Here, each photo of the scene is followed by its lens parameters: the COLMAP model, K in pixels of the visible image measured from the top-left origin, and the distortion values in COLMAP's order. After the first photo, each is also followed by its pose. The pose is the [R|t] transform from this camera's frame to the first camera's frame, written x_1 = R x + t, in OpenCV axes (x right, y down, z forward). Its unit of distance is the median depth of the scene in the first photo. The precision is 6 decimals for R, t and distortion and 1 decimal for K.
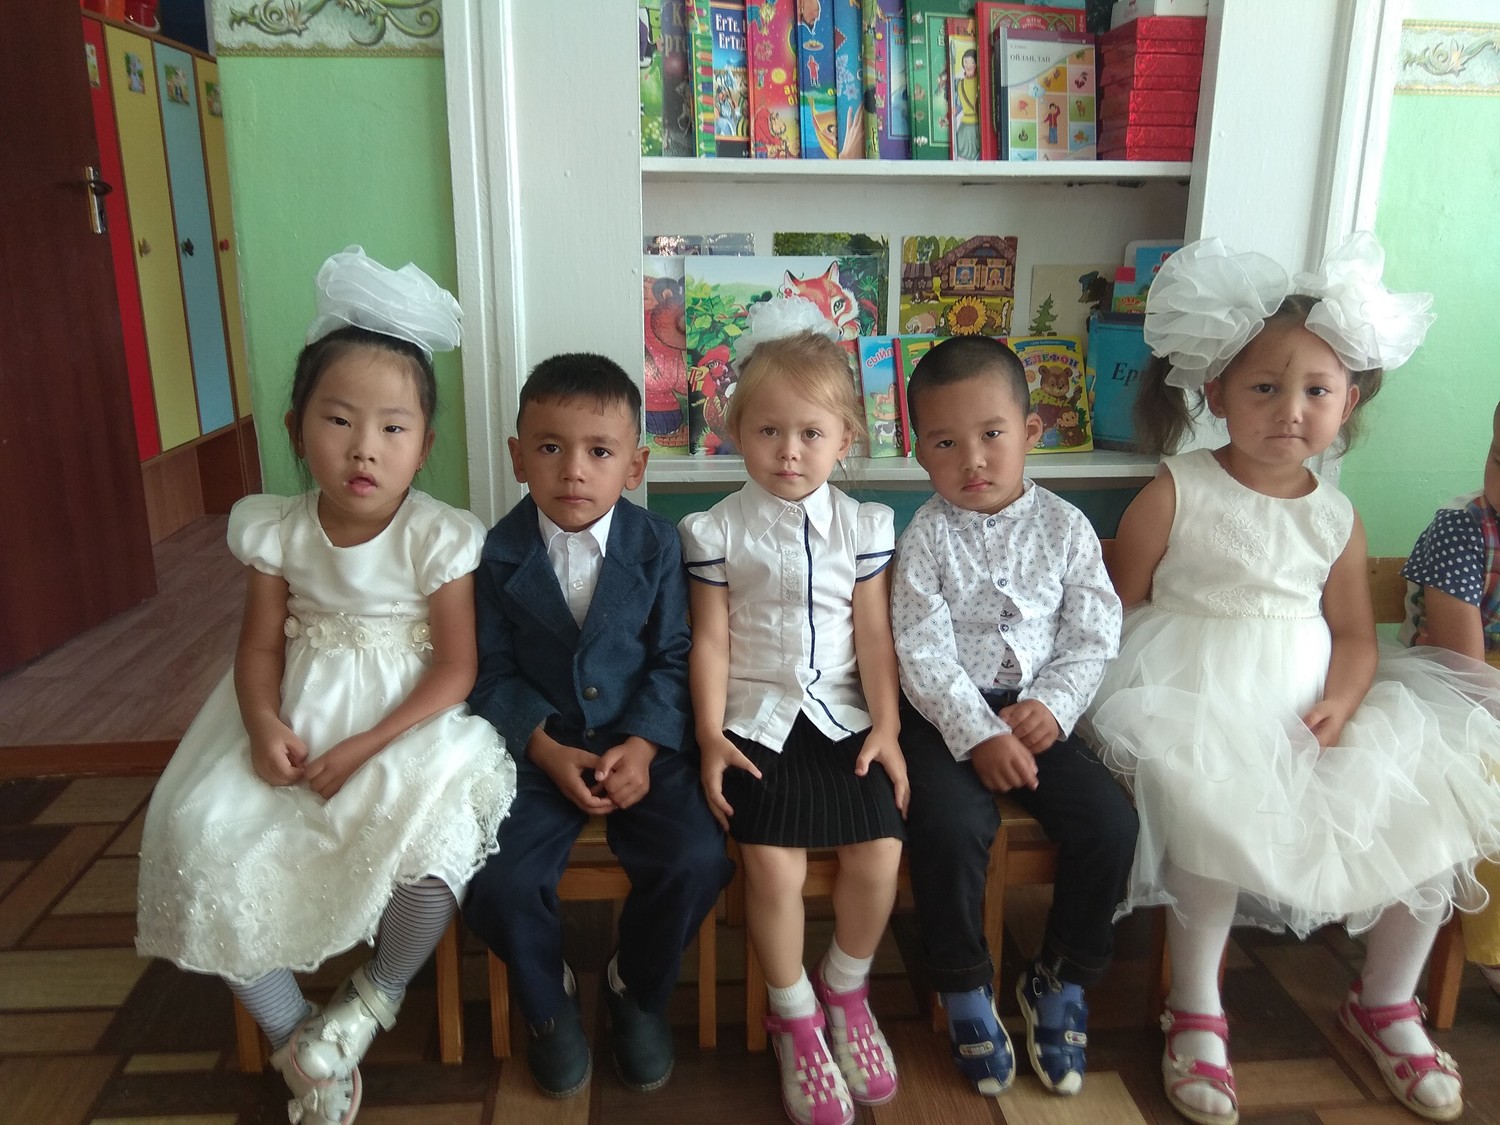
lens RADIAL K [[1194.9, 0, 753.2], [0, 1194.9, 562.0], [0, 0, 1]] dist [0.129713, -0.225107]
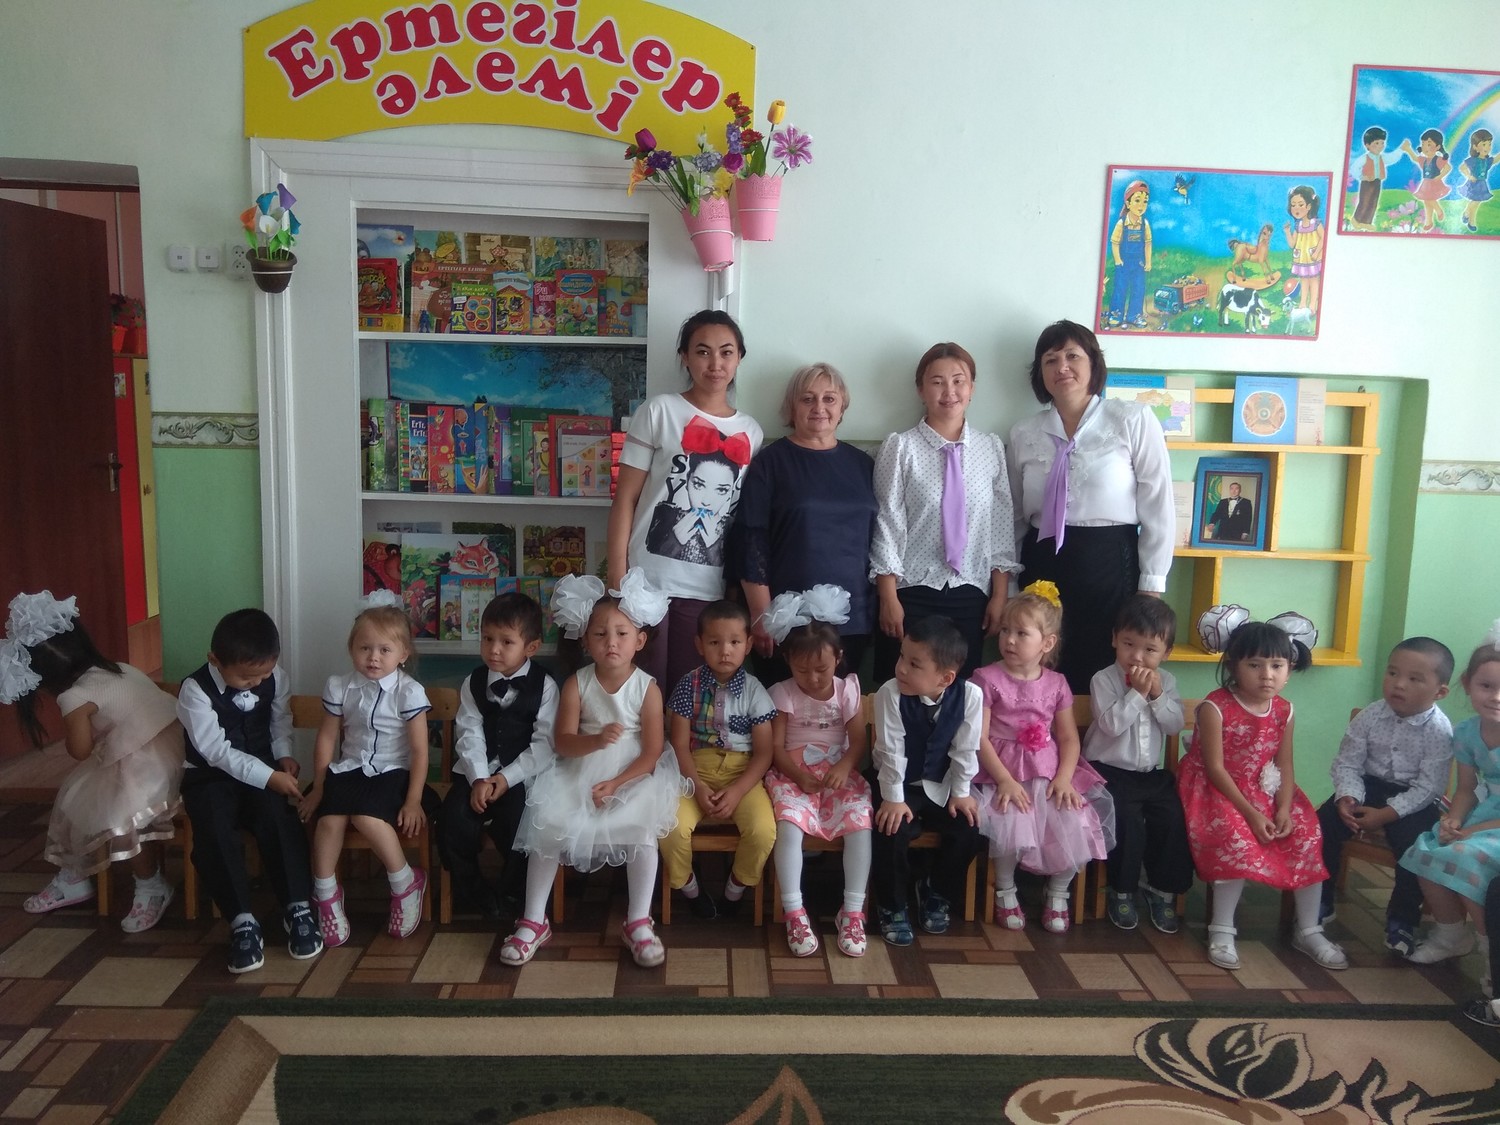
lens RADIAL K [[1155.2, 0, 746.9], [0, 1155.2, 577.8], [0, 0, 1]] dist [0.077808, -0.118738]
pose [[0.999167, 0.028402, -0.029291, 0.563264], [-0.031520, 0.993192, -0.112142, 0.003073], [0.025907, 0.112972, 0.993260, -0.825875]]
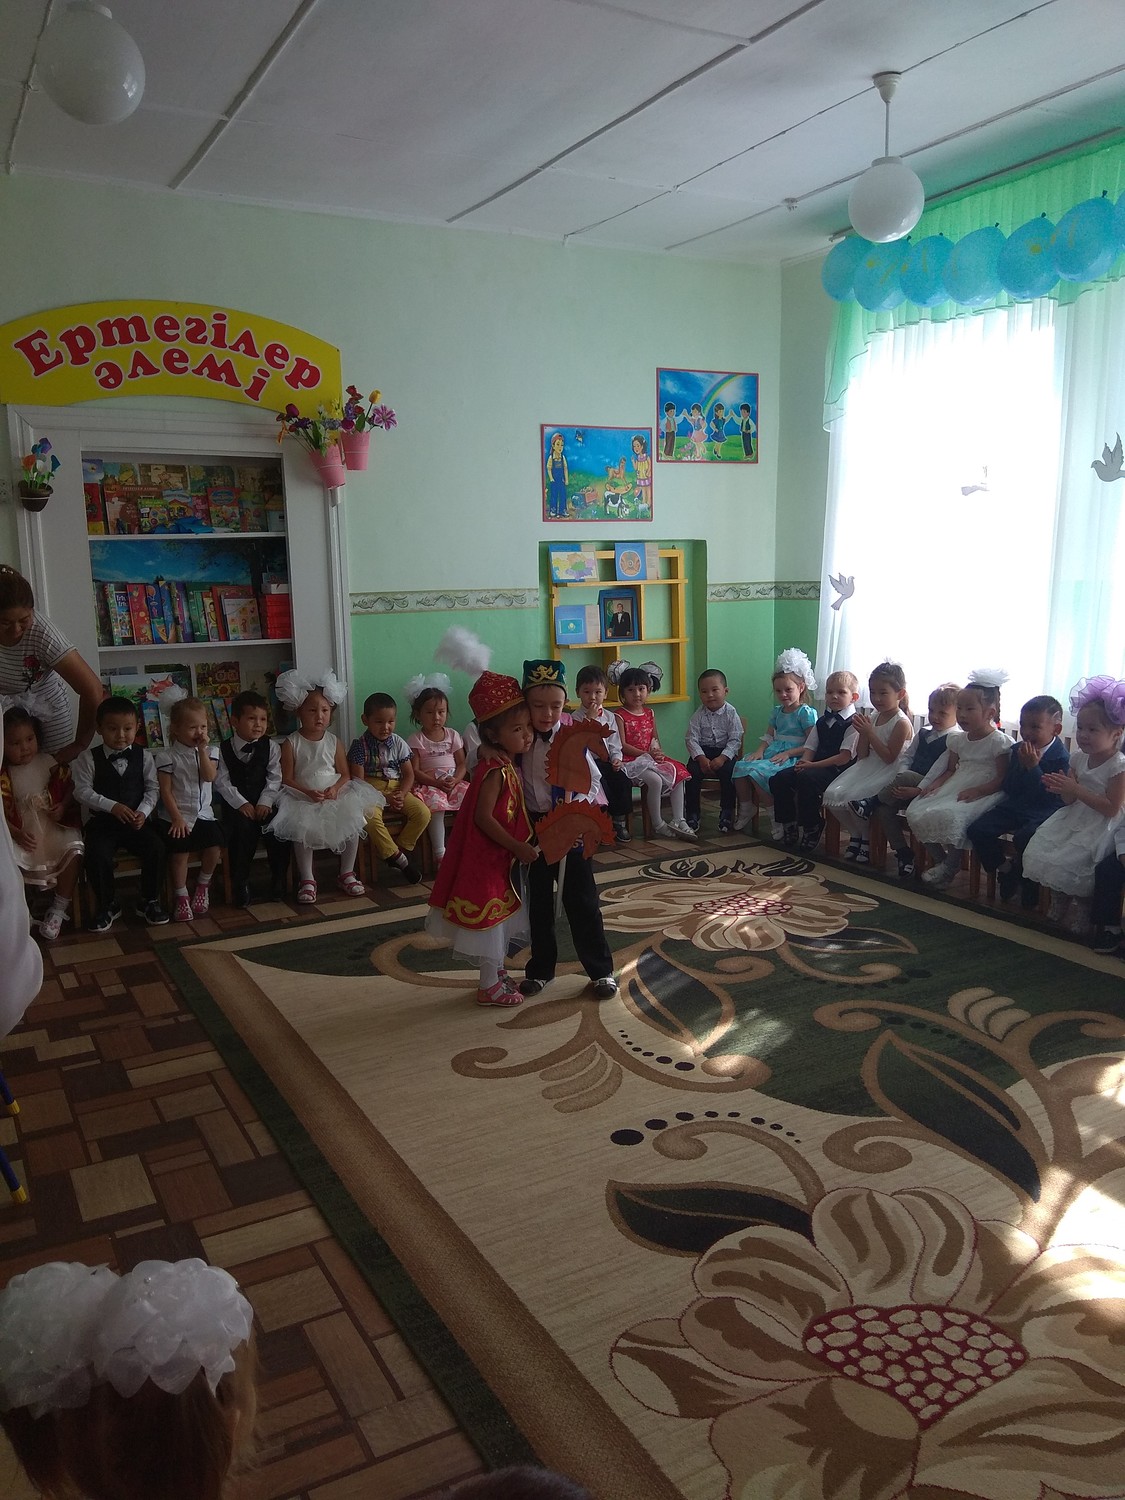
lens RADIAL K [[1117.1, 0, 557.4], [0, 1117.1, 765.3], [0, 0, 1]] dist [0.106521, -0.171670]
pose [[0.911449, -0.098347, 0.399485, -0.183396], [0.134345, 0.988926, -0.063059, 0.245190], [-0.388859, 0.111144, 0.914569, -1.742277]]
